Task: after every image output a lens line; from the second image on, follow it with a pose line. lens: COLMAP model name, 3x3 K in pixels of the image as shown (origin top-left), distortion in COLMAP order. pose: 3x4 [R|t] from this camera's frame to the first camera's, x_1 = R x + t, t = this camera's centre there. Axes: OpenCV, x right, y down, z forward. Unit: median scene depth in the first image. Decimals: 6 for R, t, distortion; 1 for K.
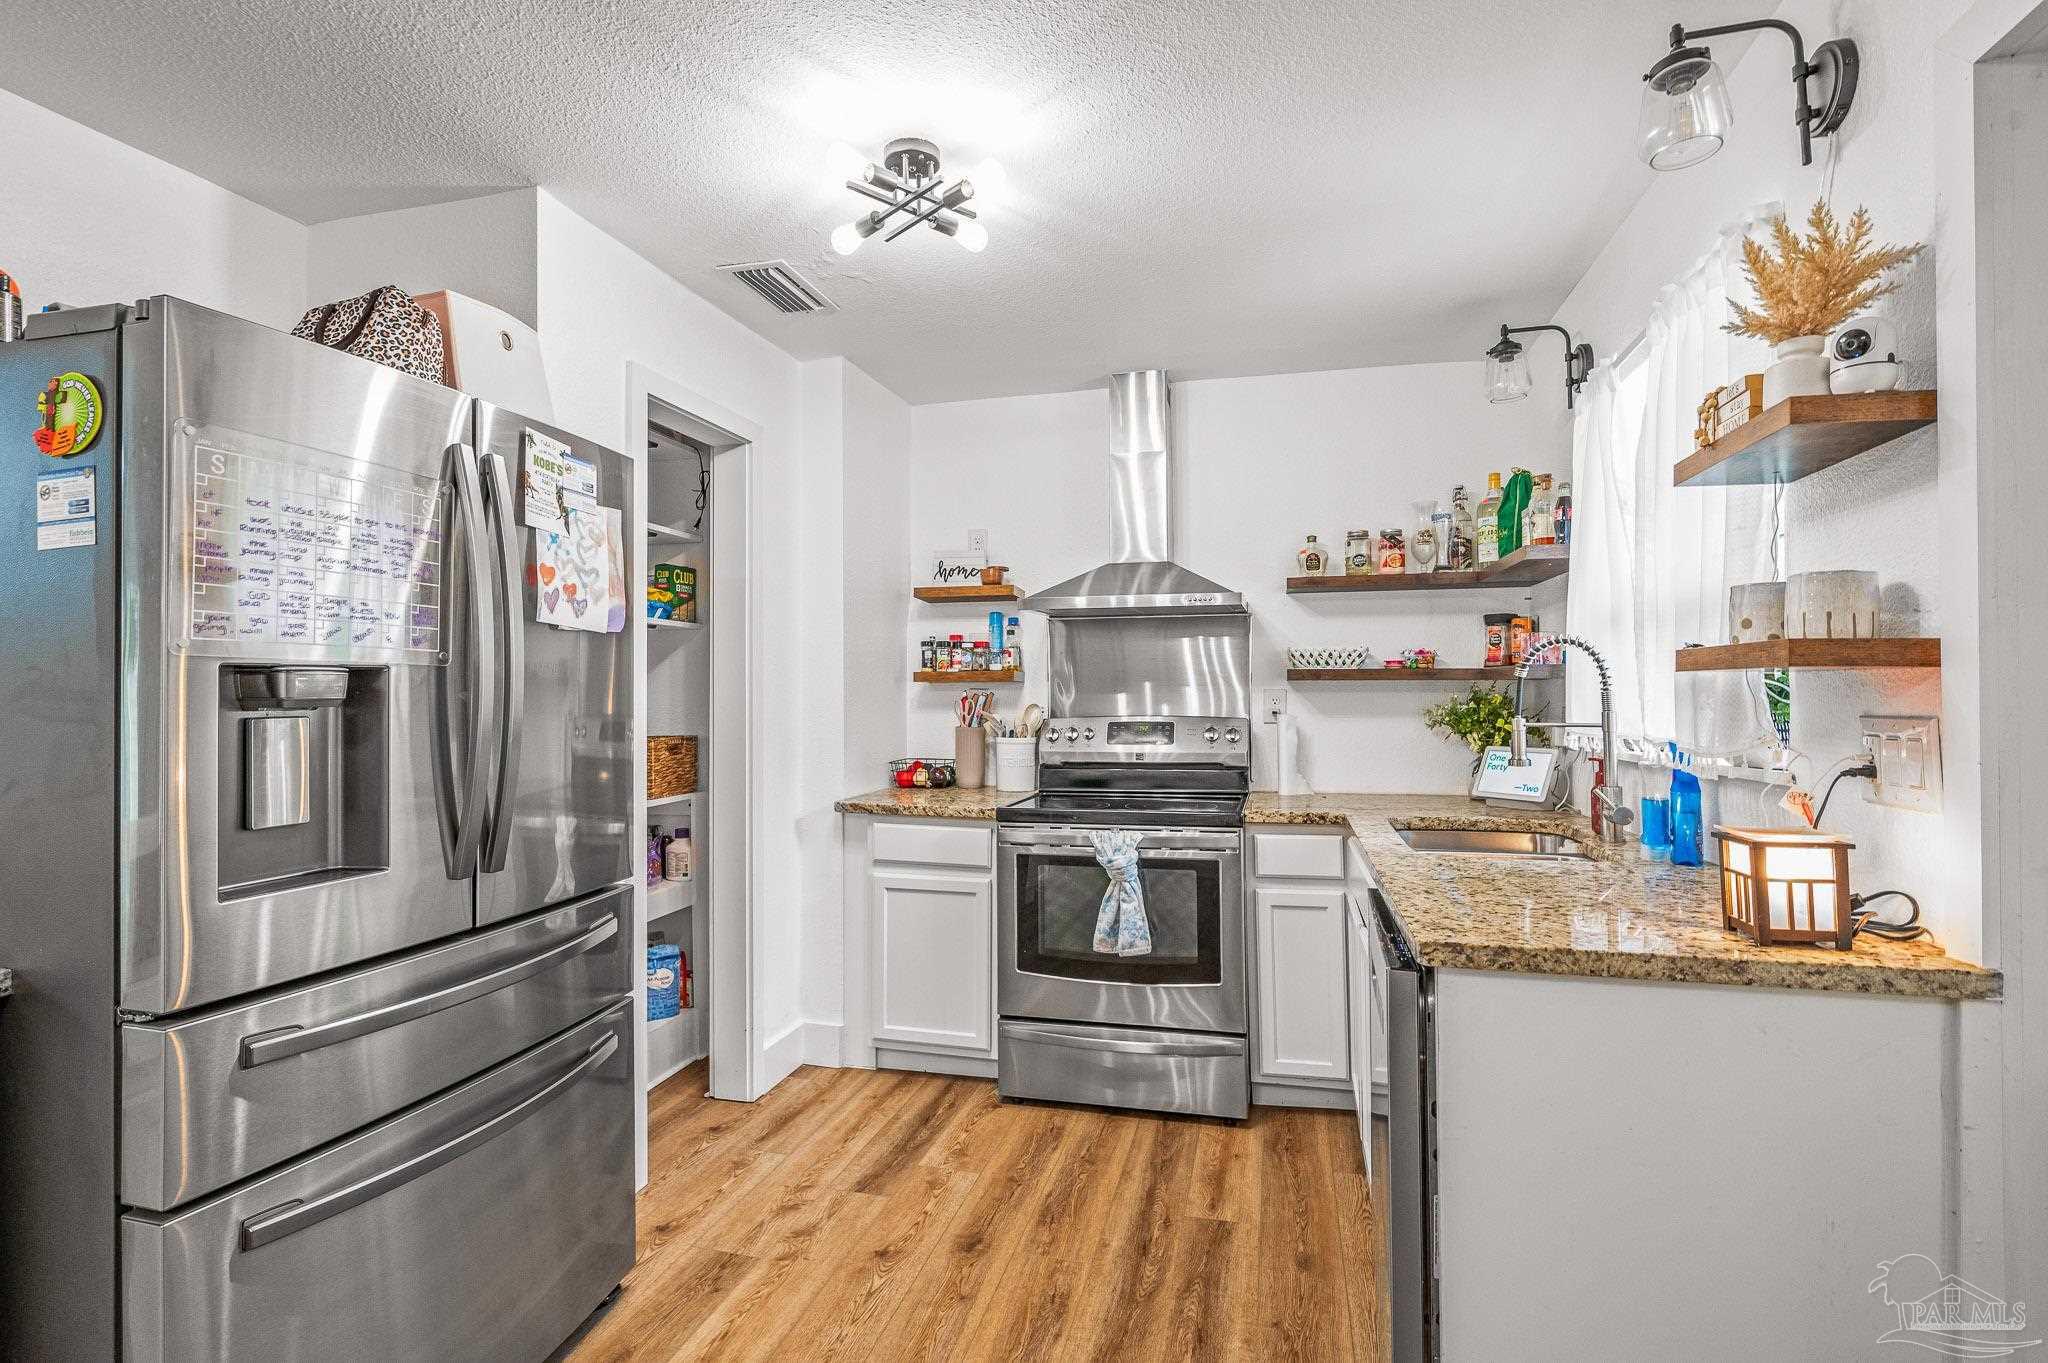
lens RADIAL K [[982.6, 0, 1024.0], [0, 982.6, 681.5], [0, 0, 1]] dist [0.001780, 0.000433]
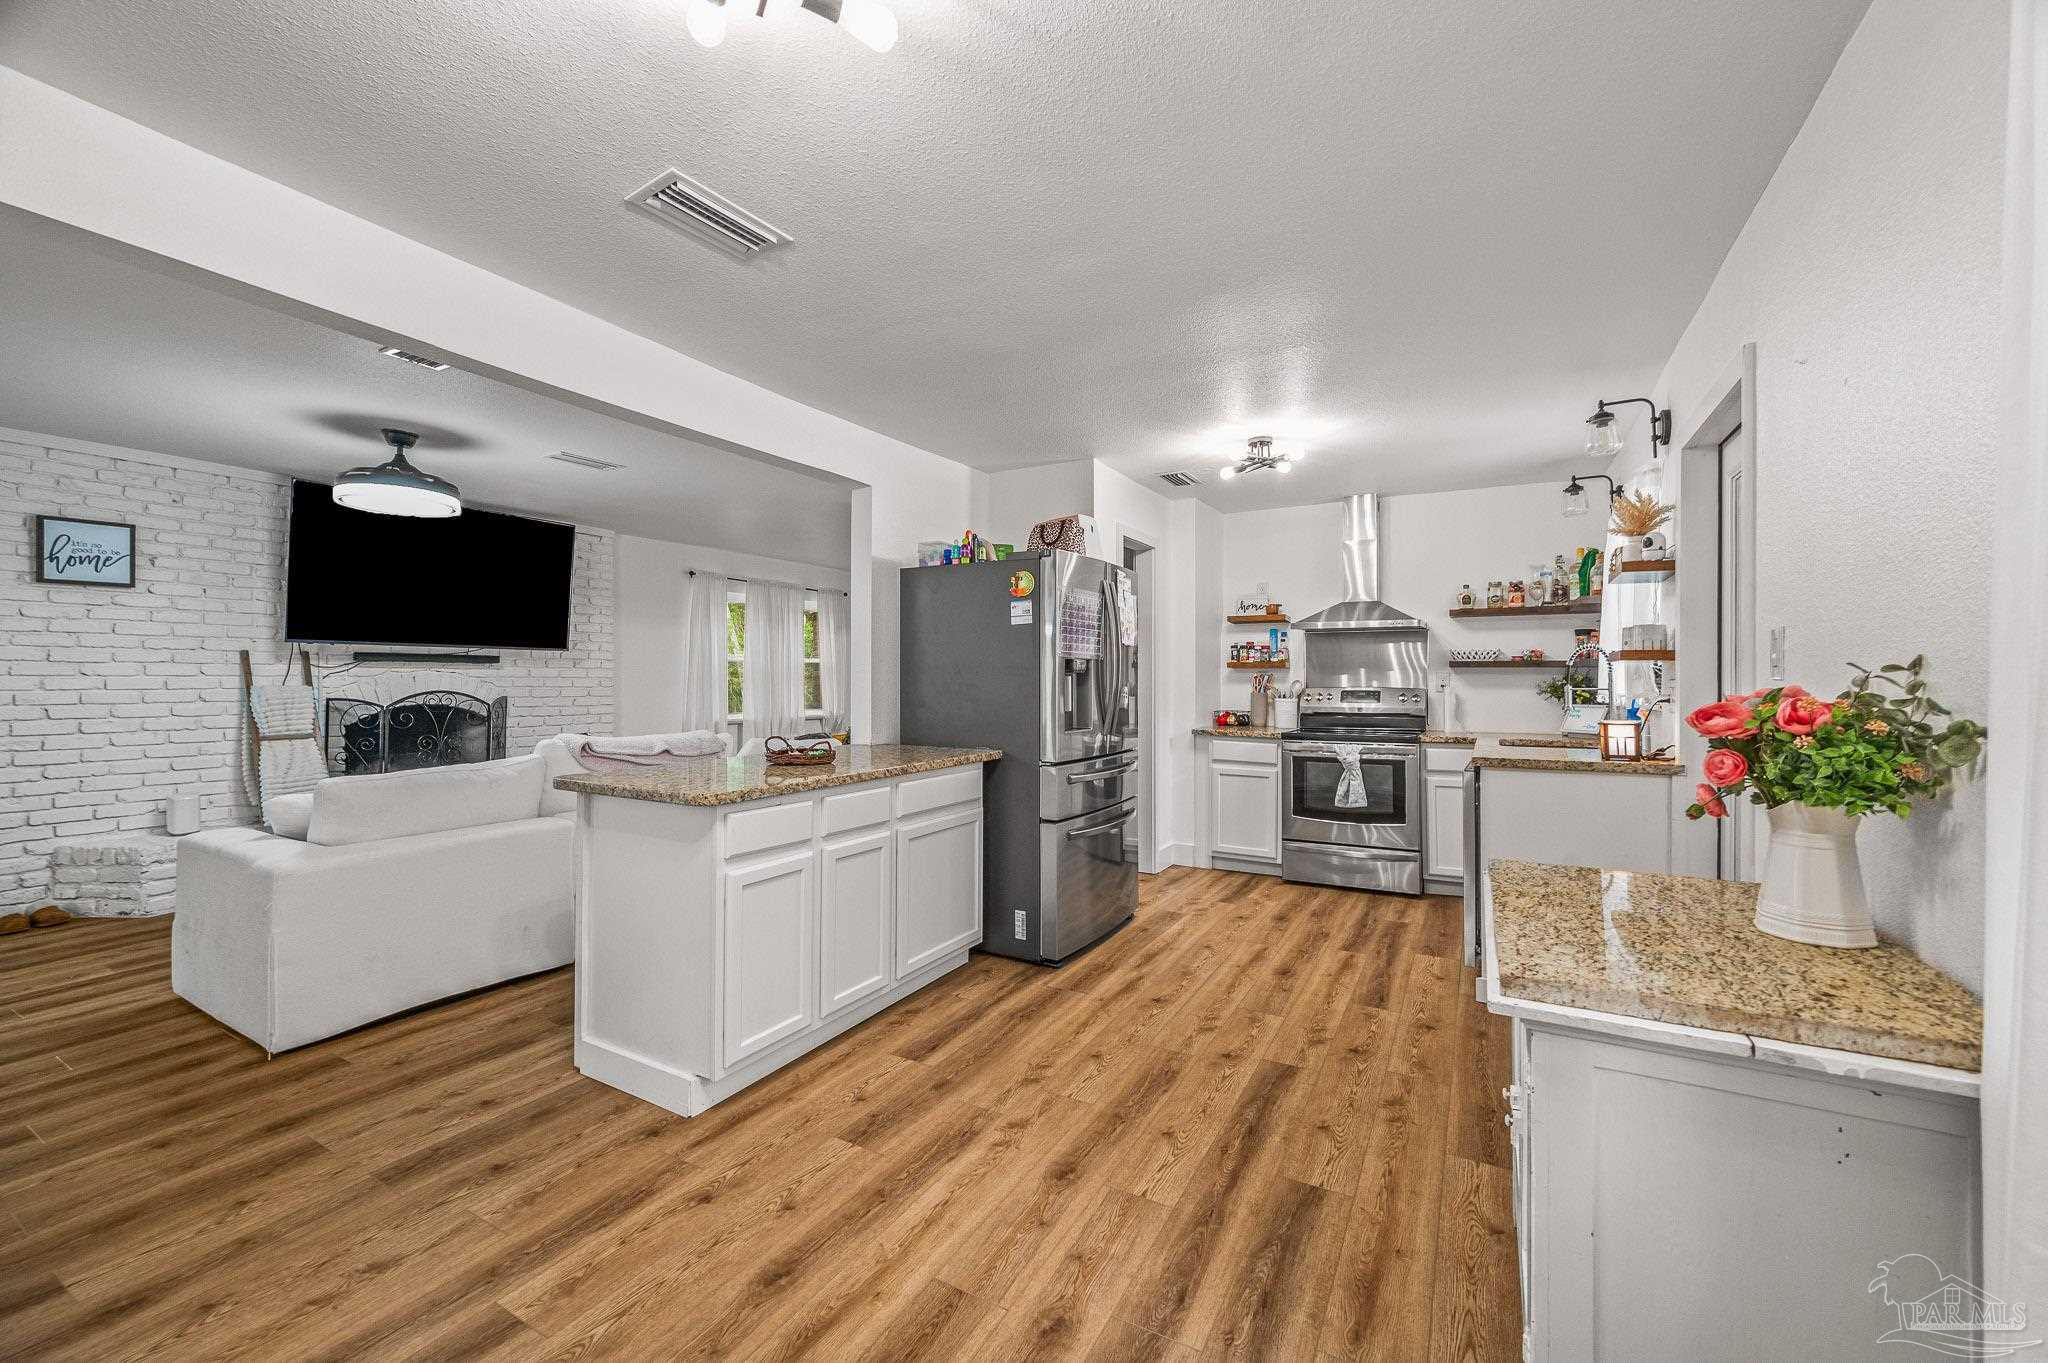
lens RADIAL K [[825.0, 0, 1019.5], [0, 825.0, 671.1], [0, 0, 1]] dist [-0.002058, -0.000012]
pose [[0.965476, 0.004930, -0.260445, -0.098069], [-0.005125, 0.999987, -0.000069, 0.009665], [0.260441, 0.001401, 0.965489, -0.669688]]
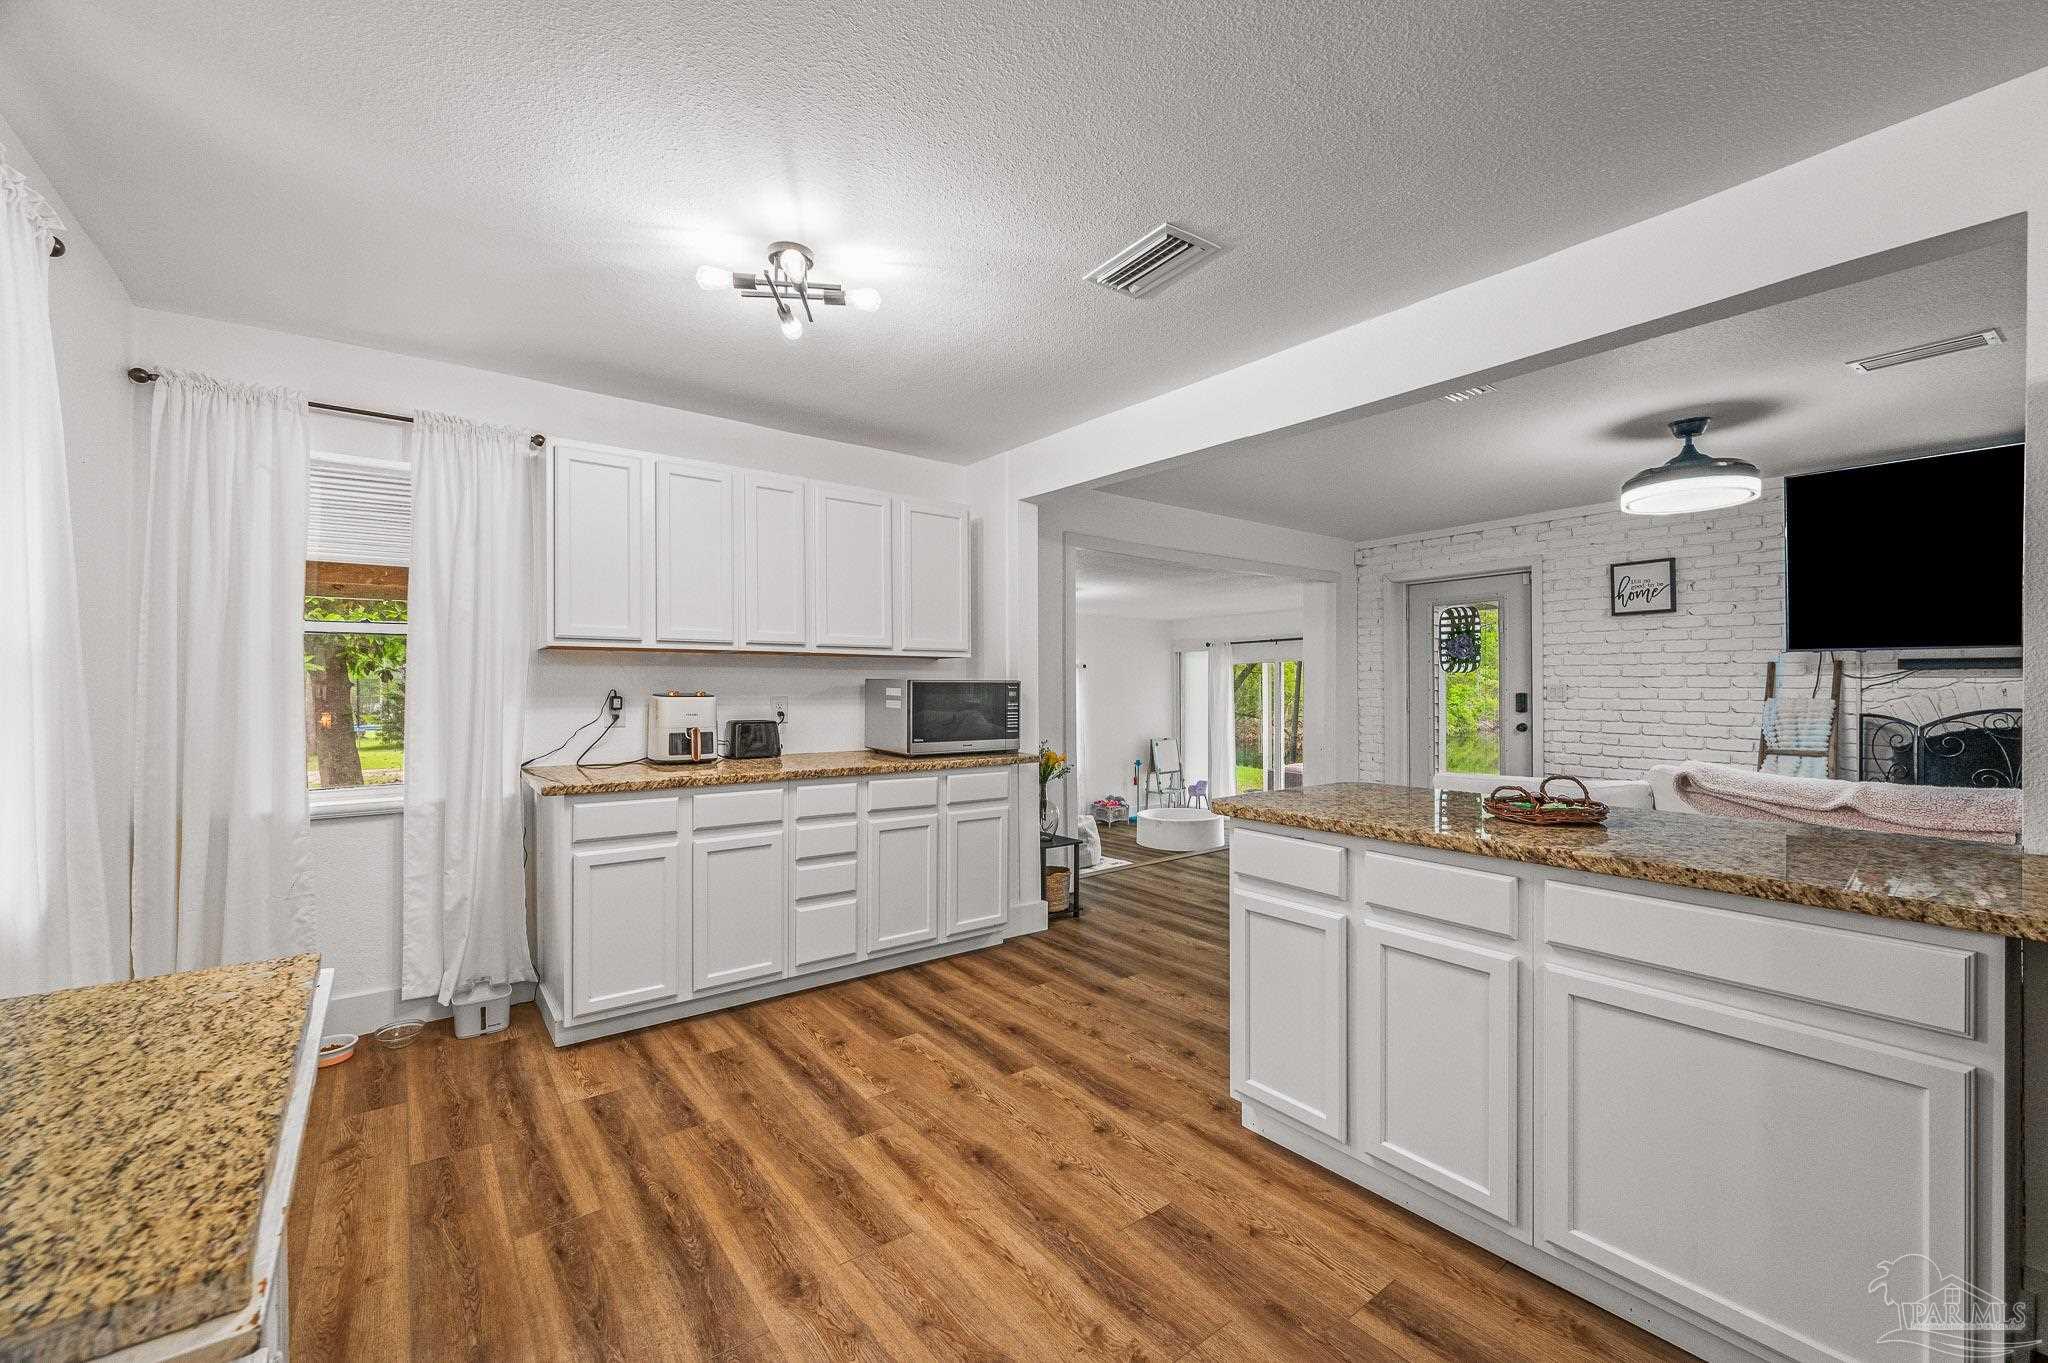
lens RADIAL K [[805.7, 0, 1029.4], [0, 805.7, 687.6], [0, 0, 1]] dist [-0.007004, -0.000010]
pose [[-0.611587, 0.003486, -0.791170, 0.529925], [0.004248, 0.999990, 0.001122, 0.034278], [0.791166, -0.002675, -0.611596, 2.098976]]
